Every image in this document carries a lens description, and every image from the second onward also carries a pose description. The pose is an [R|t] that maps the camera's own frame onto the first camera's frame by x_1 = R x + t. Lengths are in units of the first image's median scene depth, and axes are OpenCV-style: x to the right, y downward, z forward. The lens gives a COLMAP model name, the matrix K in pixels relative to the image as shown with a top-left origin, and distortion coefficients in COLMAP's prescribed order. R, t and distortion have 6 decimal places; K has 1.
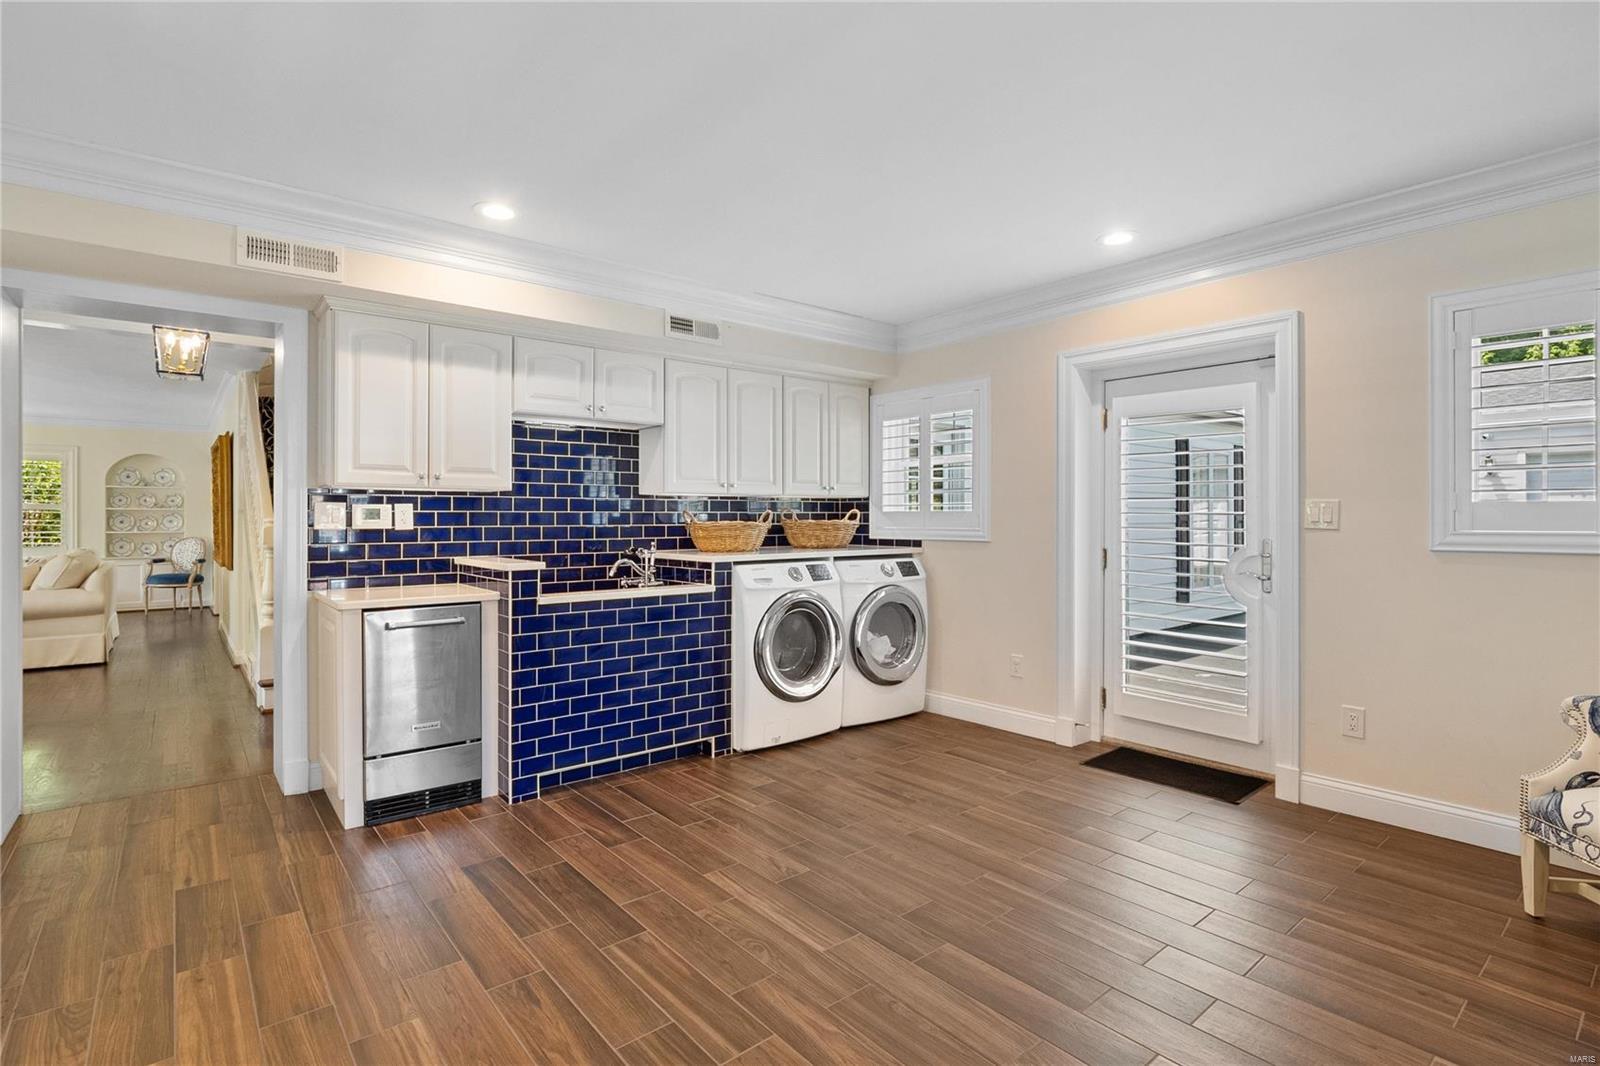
lens RADIAL K [[759.2, 0, 792.2], [0, 759.2, 521.1], [0, 0, 1]] dist [-0.008604, -0.001866]
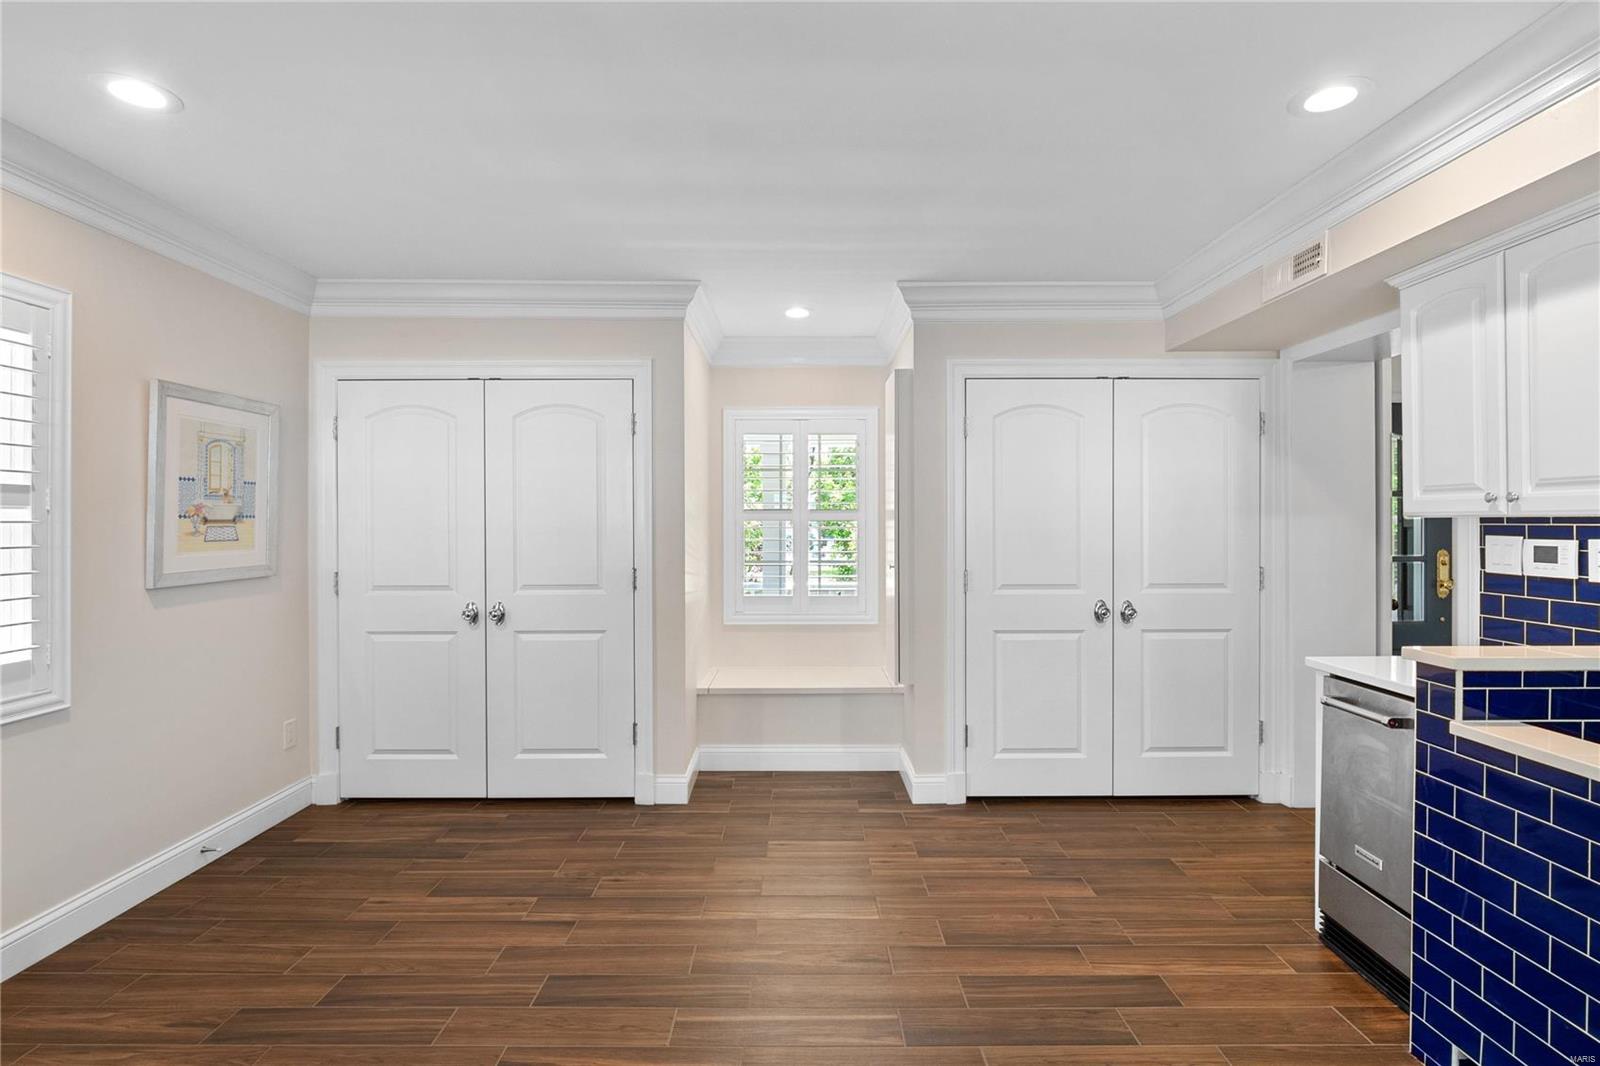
lens RADIAL K [[759.2, 0, 805.5], [0, 759.2, 528.1], [0, 0, 1]] dist [-0.008604, -0.001866]
pose [[-0.625963, 0.009924, -0.779790, 0.520830], [-0.000773, 0.999911, 0.013345, -0.060269], [0.779853, 0.008956, -0.625899, 1.371540]]
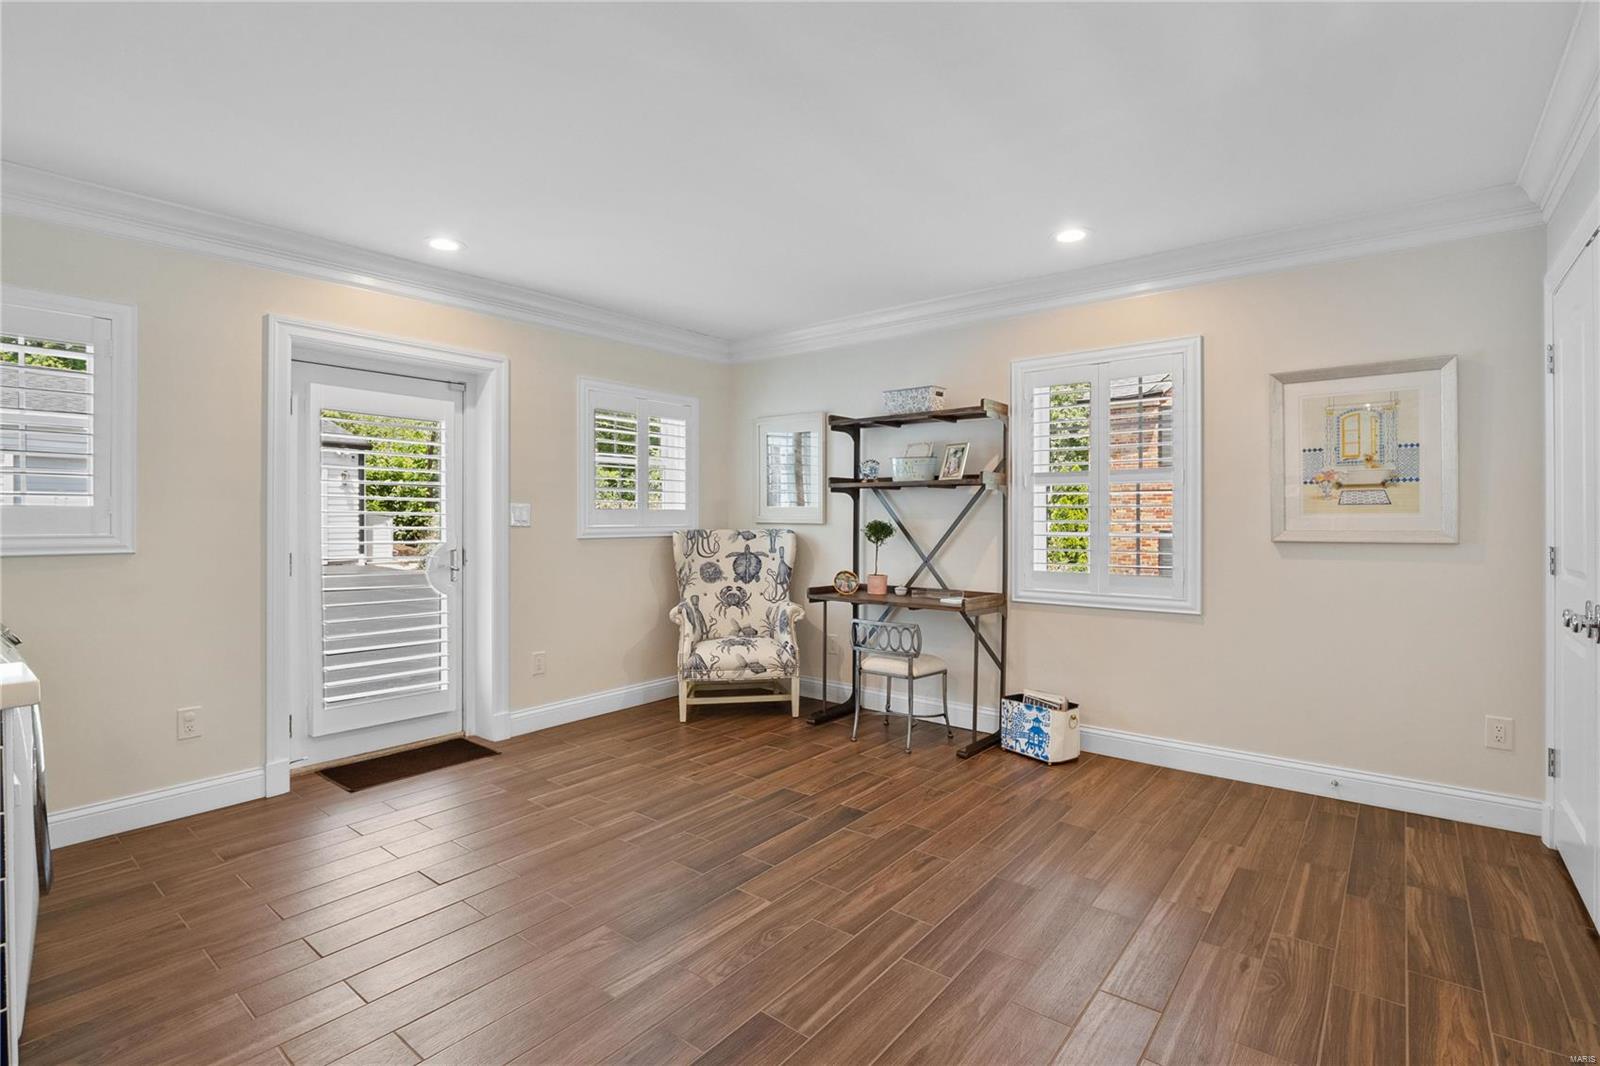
lens RADIAL K [[759.2, 0, 791.5], [0, 759.2, 520.9], [0, 0, 1]] dist [-0.008604, -0.001866]
pose [[-0.200296, -0.001248, 0.979735, -0.957444], [0.004597, 0.999987, 0.002214, 0.000674], [-0.979725, 0.004947, -0.200287, 1.071509]]
